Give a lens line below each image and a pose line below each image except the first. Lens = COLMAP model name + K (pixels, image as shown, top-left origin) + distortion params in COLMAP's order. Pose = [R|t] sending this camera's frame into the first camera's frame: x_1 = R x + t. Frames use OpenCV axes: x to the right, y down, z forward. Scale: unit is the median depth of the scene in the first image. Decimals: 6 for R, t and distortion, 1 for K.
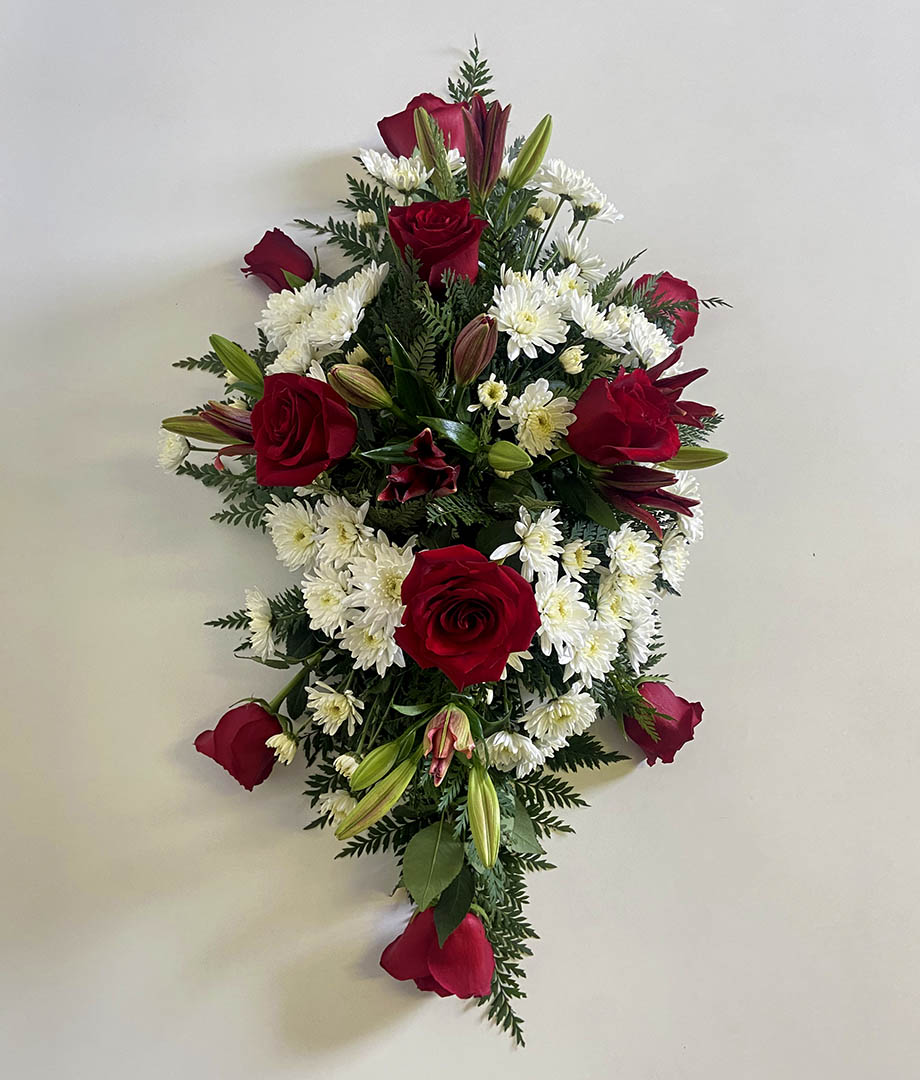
lens RADIAL K [[1001.2, 0, 458.8], [0, 1001.2, 541.7], [0, 0, 1]] dist [-0.020002, 0.097738]
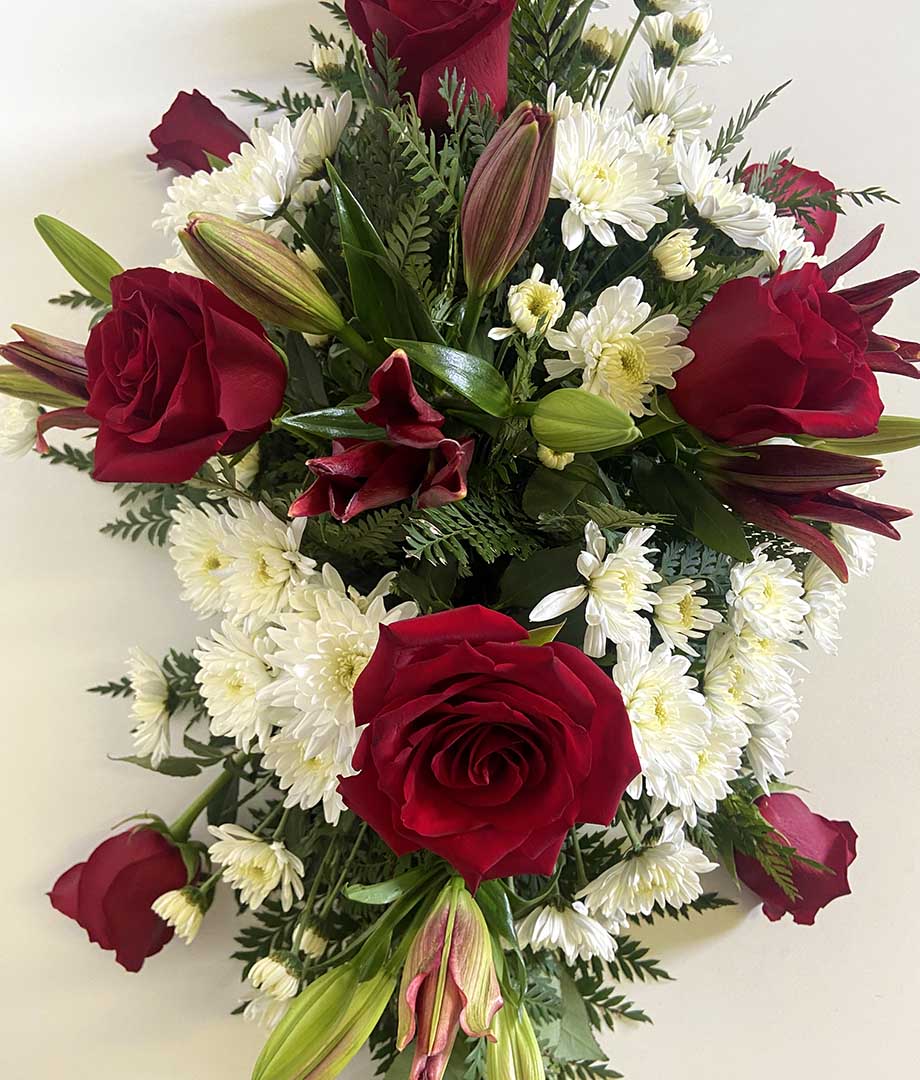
lens RADIAL K [[1001.2, 0, 459.0], [0, 1001.2, 562.4], [0, 0, 1]] dist [-0.020002, 0.097738]
pose [[0.999899, 0.002310, -0.014055, 0.000888], [-0.001935, 0.999643, 0.026646, -0.026129], [0.014112, -0.026616, 0.999546, 0.442400]]
